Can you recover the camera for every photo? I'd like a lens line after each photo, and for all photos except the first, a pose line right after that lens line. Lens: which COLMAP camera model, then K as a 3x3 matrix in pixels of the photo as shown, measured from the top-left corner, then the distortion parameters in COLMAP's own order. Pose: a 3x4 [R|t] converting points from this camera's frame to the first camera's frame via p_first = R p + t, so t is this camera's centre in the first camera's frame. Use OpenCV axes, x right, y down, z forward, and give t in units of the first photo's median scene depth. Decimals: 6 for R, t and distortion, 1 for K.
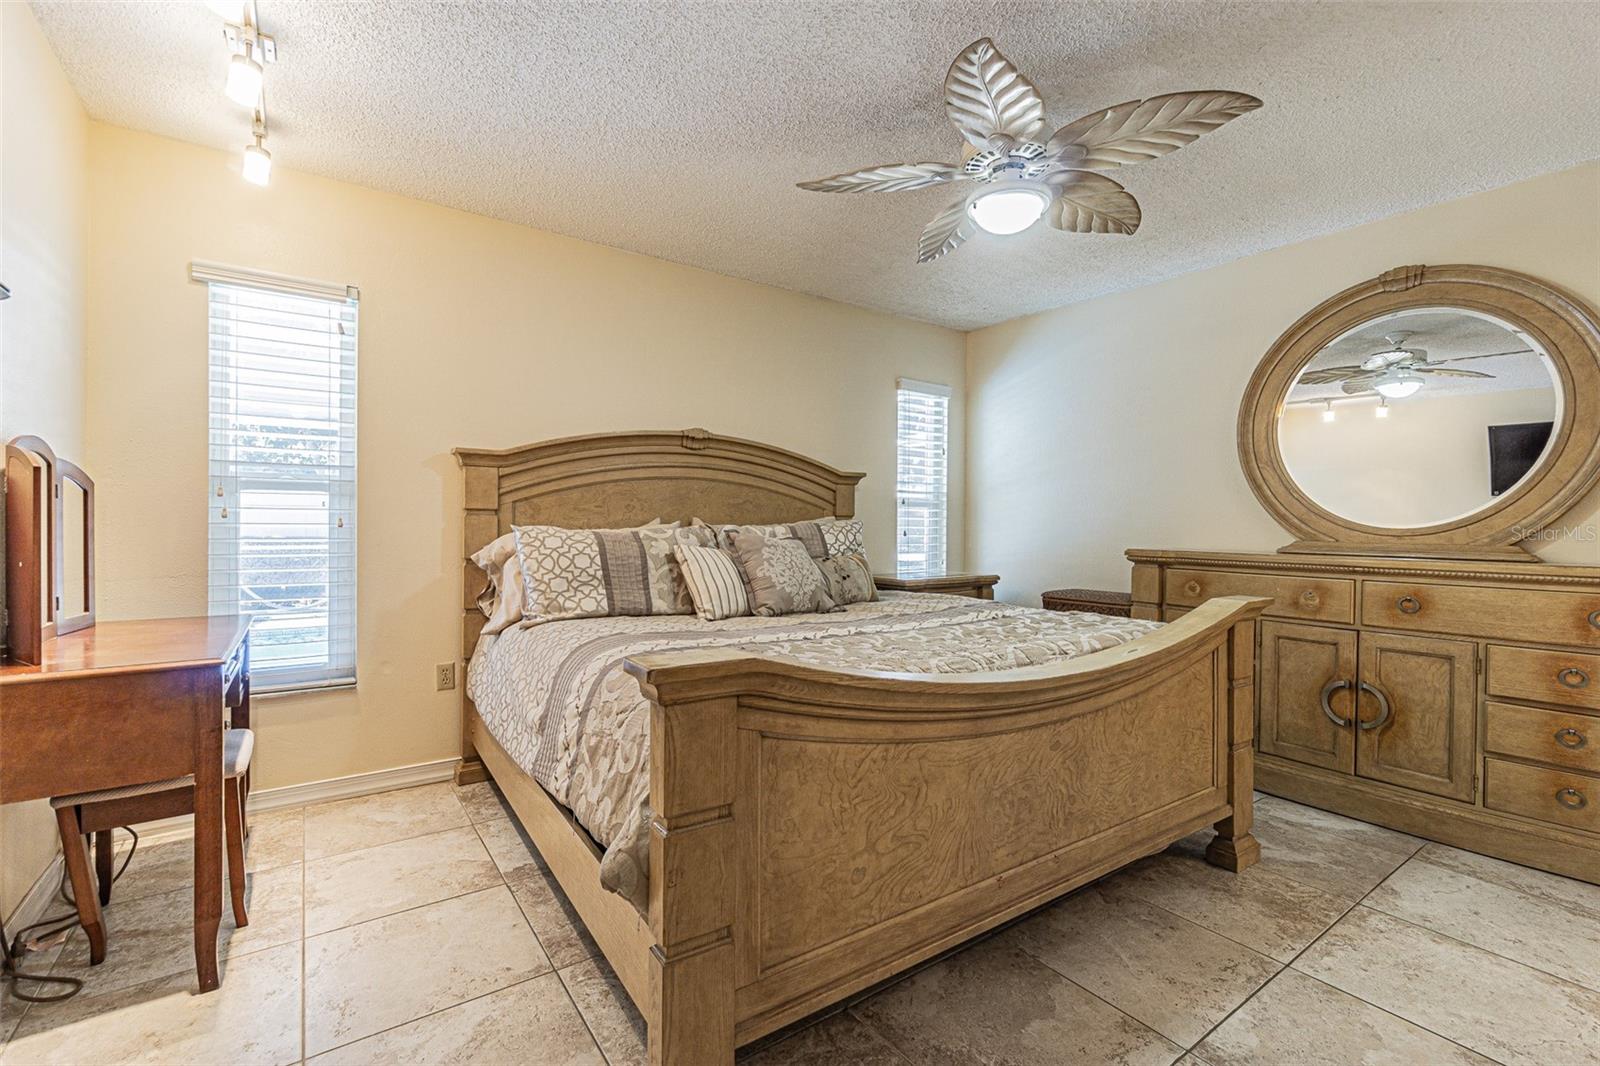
lens RADIAL K [[699.1, 0, 797.9], [0, 699.1, 530.4], [0, 0, 1]] dist [-0.007637, 0.000145]
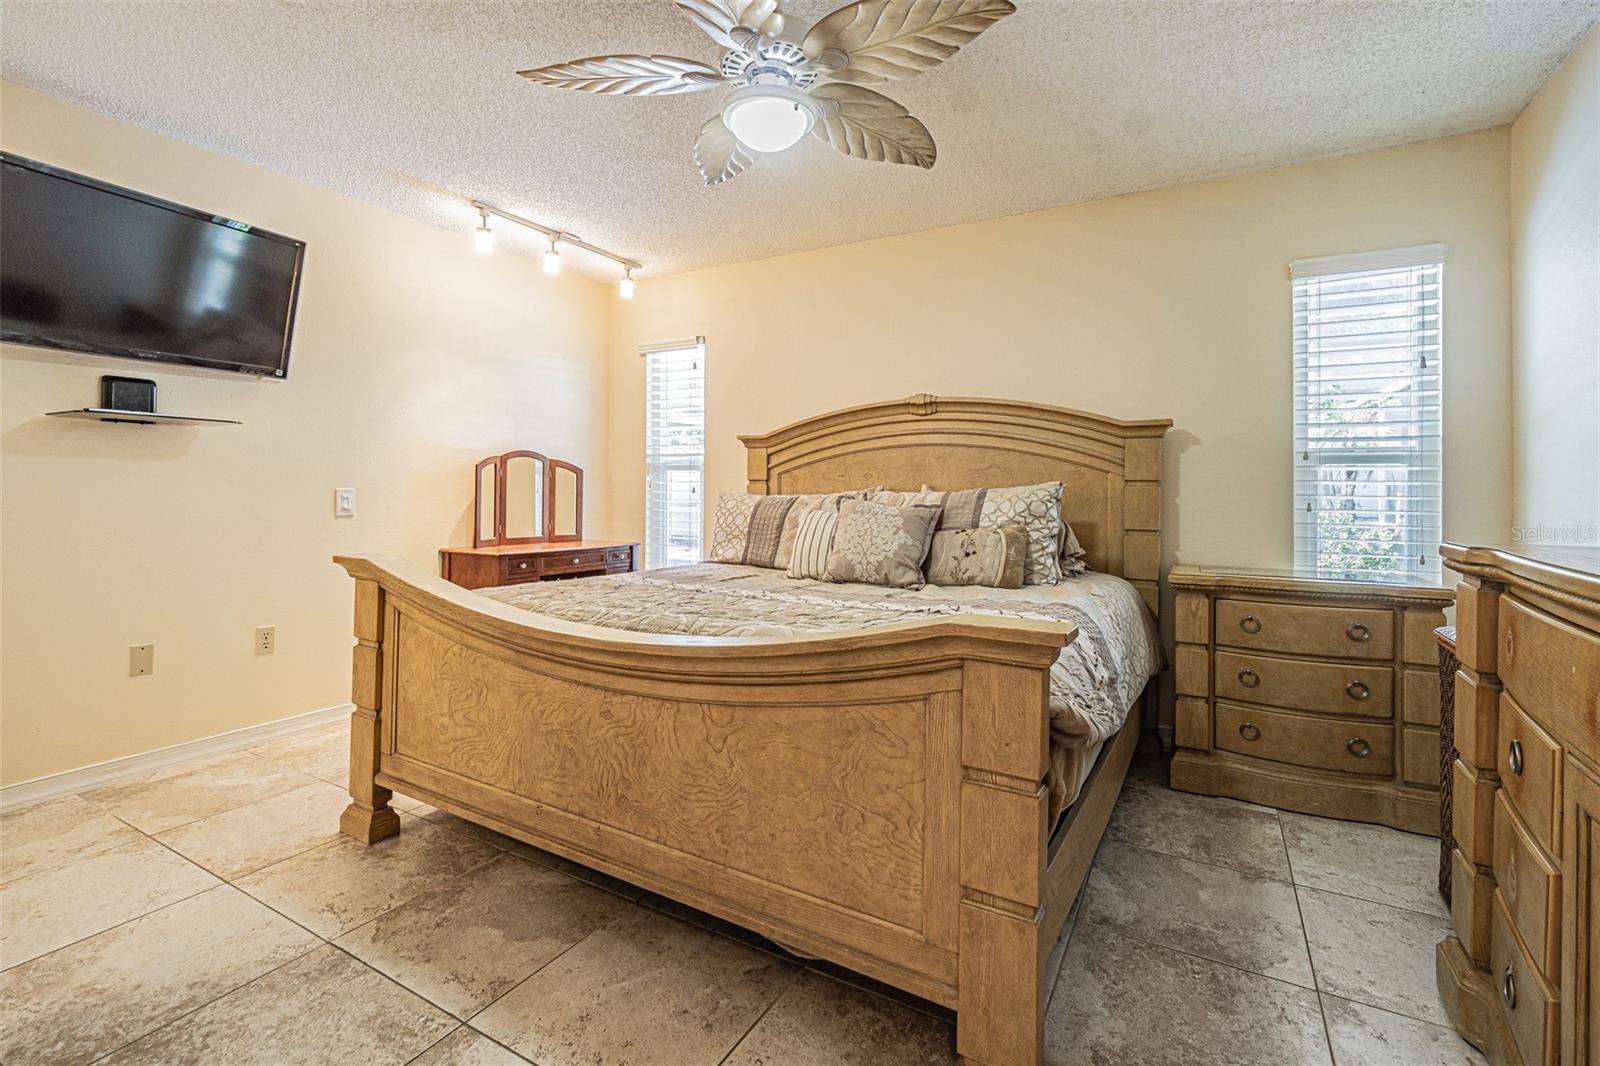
lens RADIAL K [[733.2, 0, 811.0], [0, 733.2, 487.7], [0, 0, 1]] dist [-0.012607, -0.000277]
pose [[0.424630, -0.009335, -0.905319, 0.955515], [-0.014194, 0.999755, -0.016967, 0.007432], [0.905256, 0.020055, 0.424394, 0.561179]]
